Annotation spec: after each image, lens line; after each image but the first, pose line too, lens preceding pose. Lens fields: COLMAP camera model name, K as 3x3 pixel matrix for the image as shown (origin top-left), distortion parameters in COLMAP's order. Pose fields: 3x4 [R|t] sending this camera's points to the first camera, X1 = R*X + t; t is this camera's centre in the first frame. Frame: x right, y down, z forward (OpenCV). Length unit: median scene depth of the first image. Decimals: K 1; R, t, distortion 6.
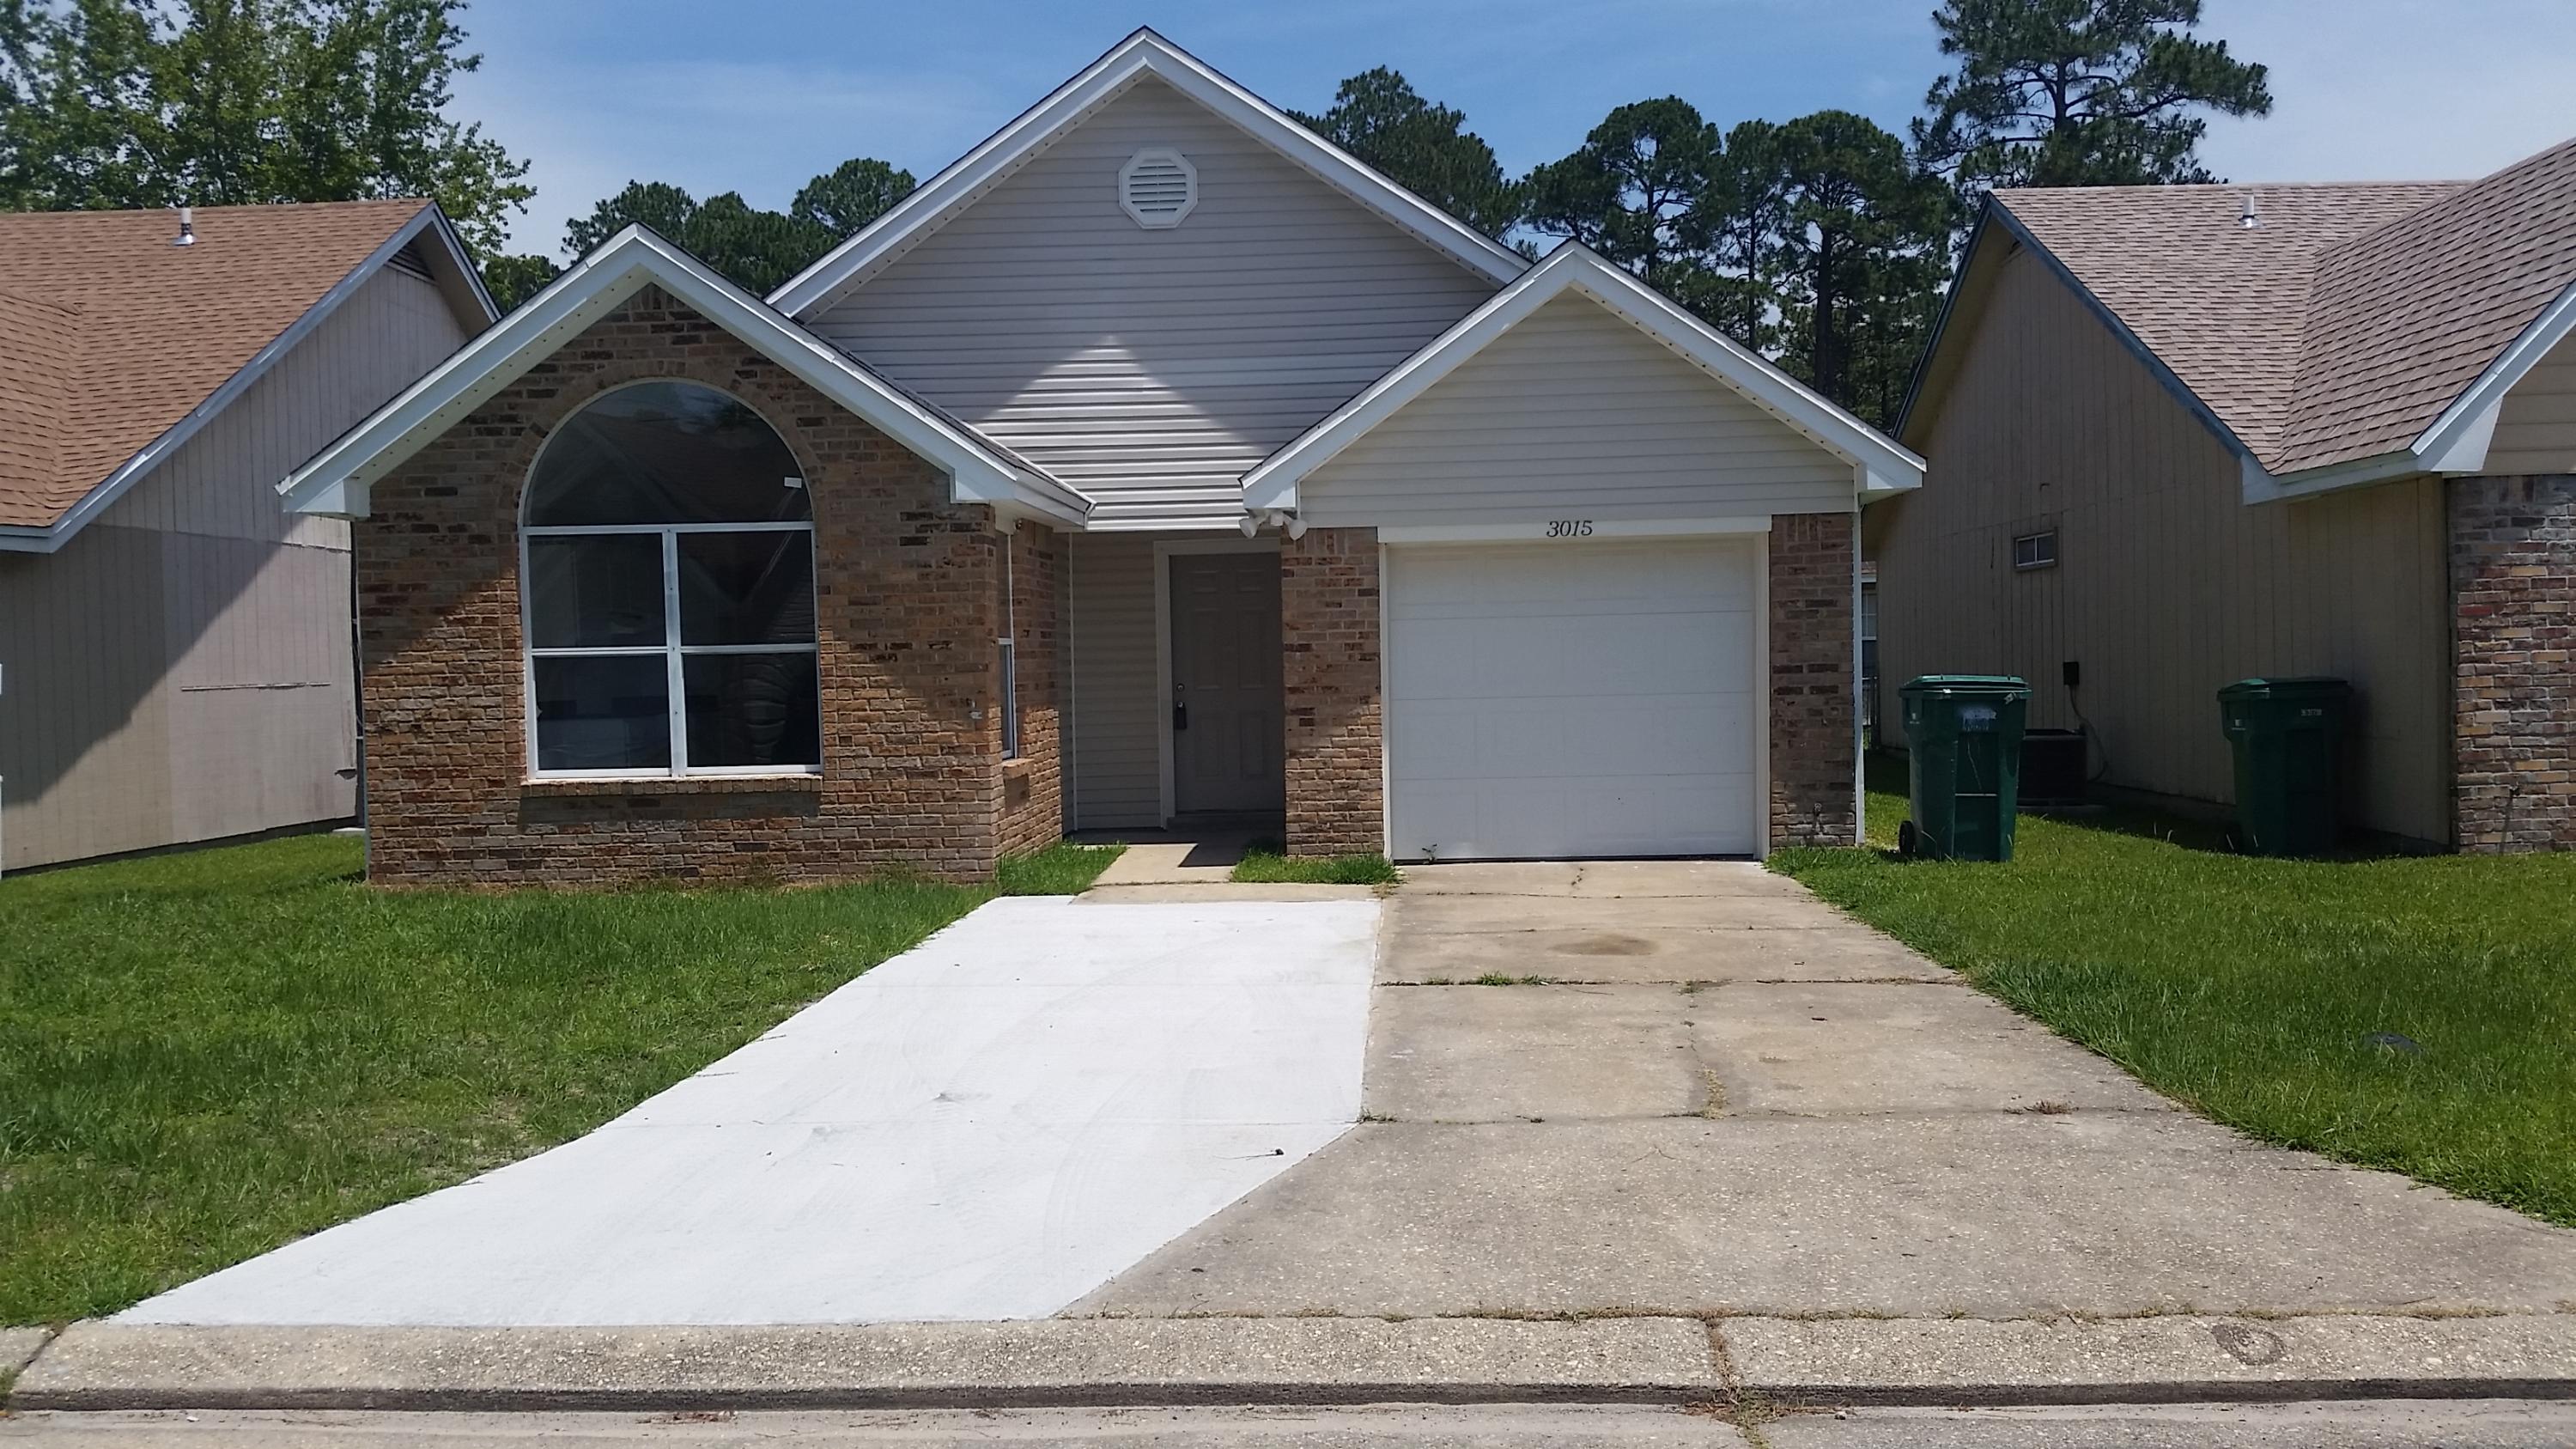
lens RADIAL K [[2274.1, 0, 1278.7], [0, 2274.1, 711.5], [0, 0, 1]] dist [0.080614, -0.287636]
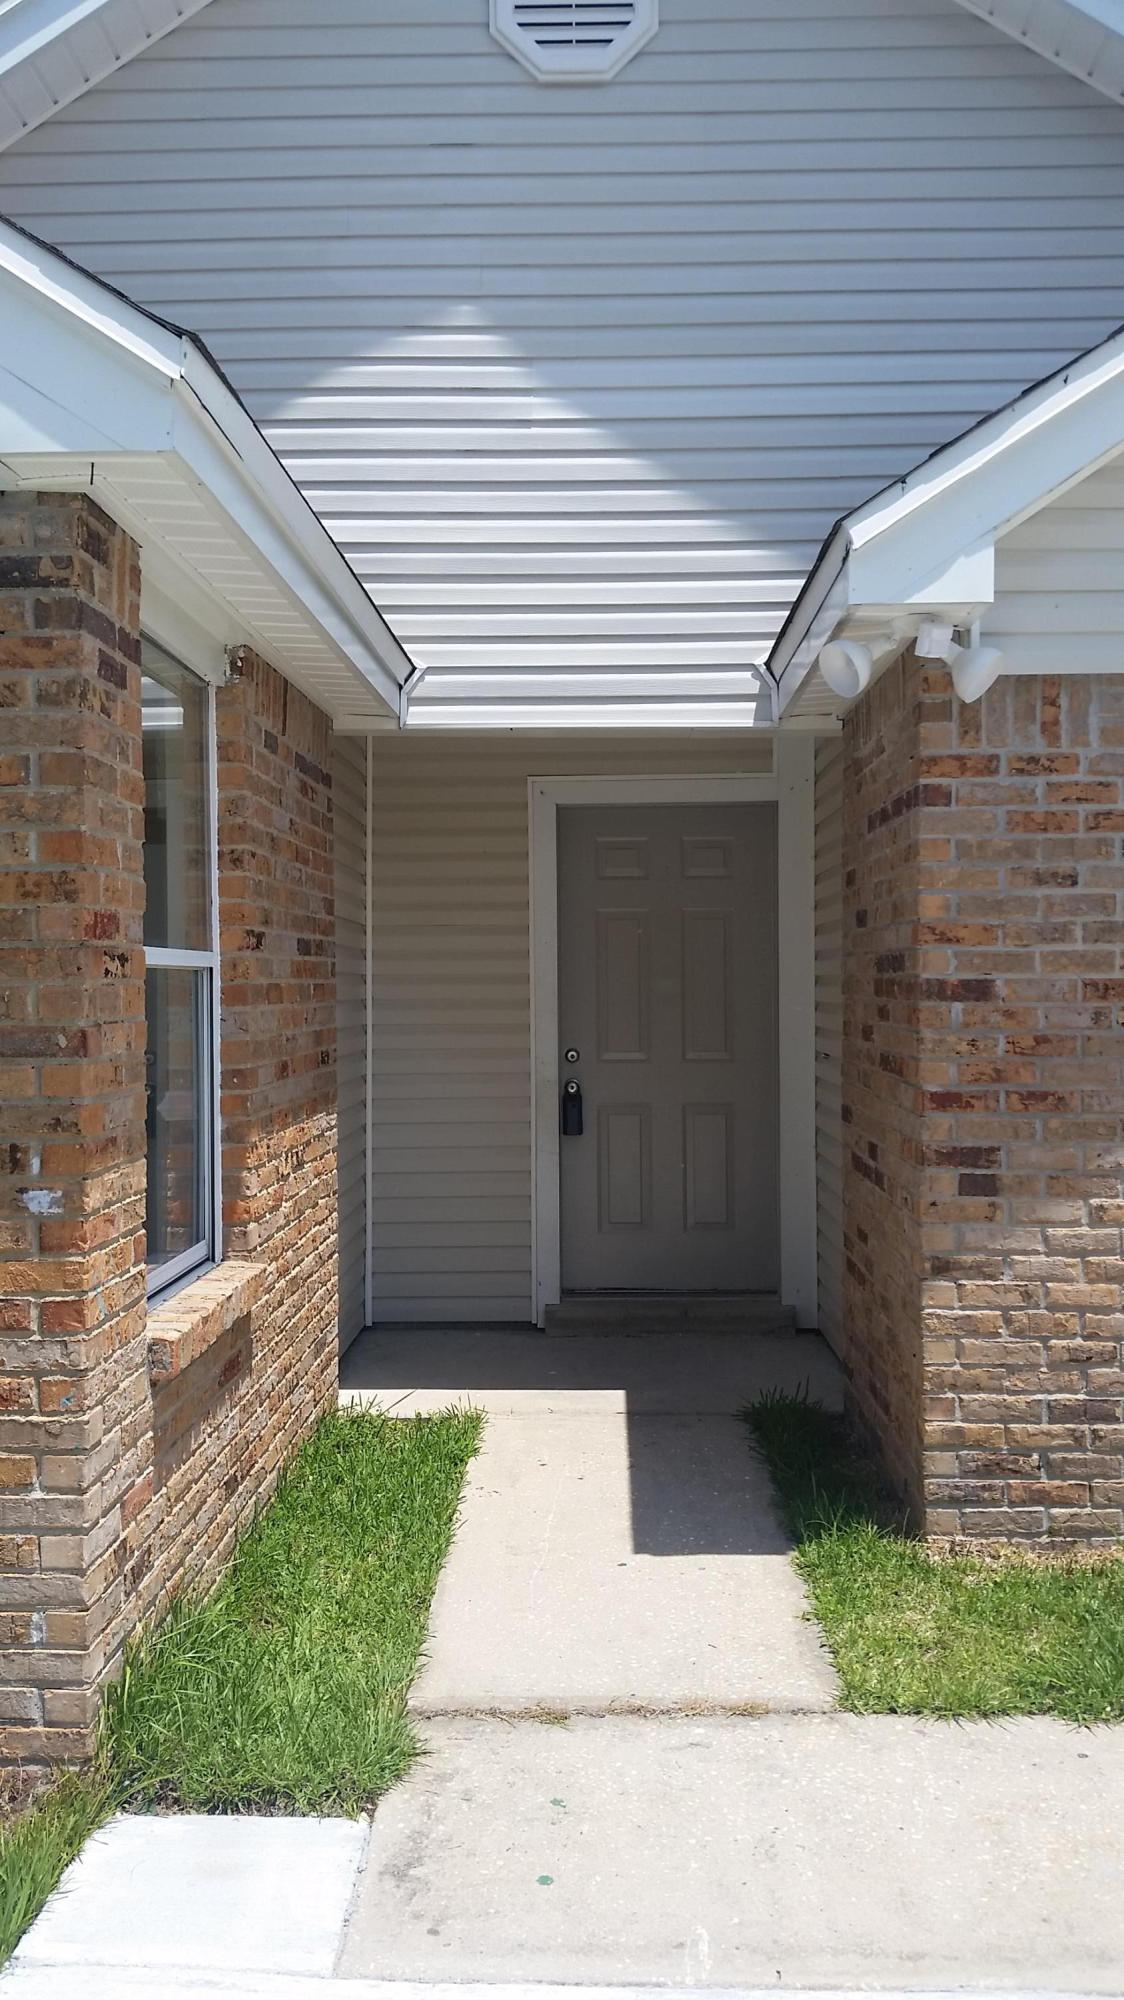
lens RADIAL K [[1765.4, 0, 562.0], [0, 1765.4, 1000.0], [0, 0, 1]] dist [0.080614, -0.287636]
pose [[0.999643, 0.018285, 0.019496, -0.064160], [-0.018011, 0.999738, -0.014158, -0.020918], [-0.019750, 0.013802, 0.999710, 0.702963]]
